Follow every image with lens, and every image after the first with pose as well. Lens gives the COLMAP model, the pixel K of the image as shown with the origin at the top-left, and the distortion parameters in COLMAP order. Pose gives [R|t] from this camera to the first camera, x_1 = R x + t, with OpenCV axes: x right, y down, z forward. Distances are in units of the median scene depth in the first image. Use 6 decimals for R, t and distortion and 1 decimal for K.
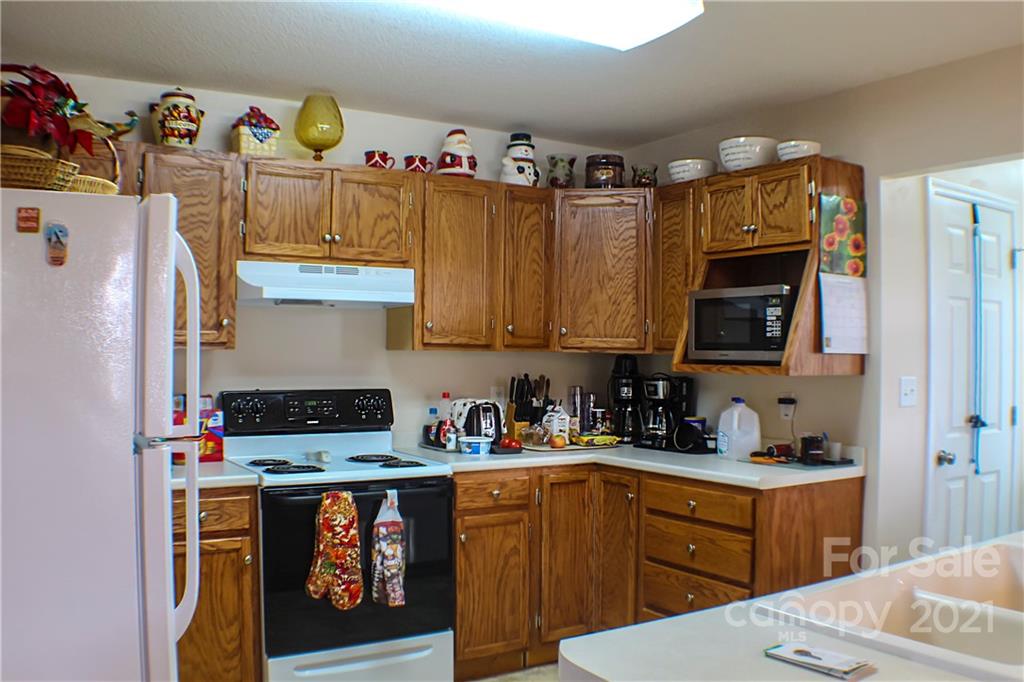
lens RADIAL K [[940.5, 0, 509.3], [0, 940.5, 356.4], [0, 0, 1]] dist [-0.232280, 0.089987]
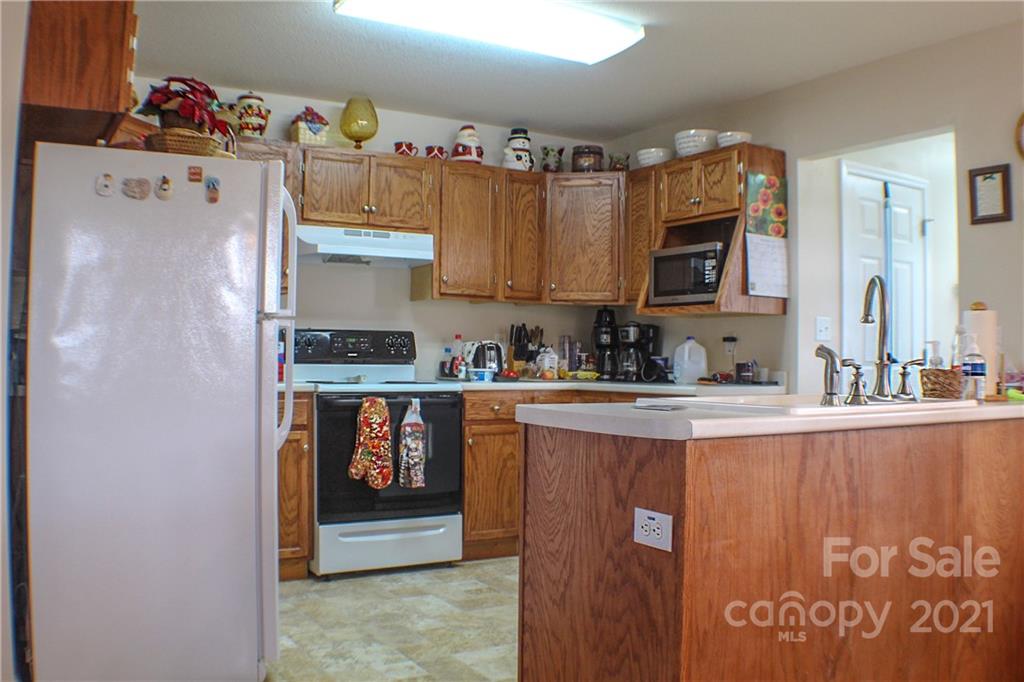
lens RADIAL K [[940.5, 0, 509.3], [0, 940.5, 356.4], [0, 0, 1]] dist [-0.232280, 0.089987]
pose [[0.999816, 0.001812, -0.019109, 0.026963], [-0.001860, 0.999995, -0.002520, 0.077493], [0.019105, 0.002556, 0.999814, -0.275241]]
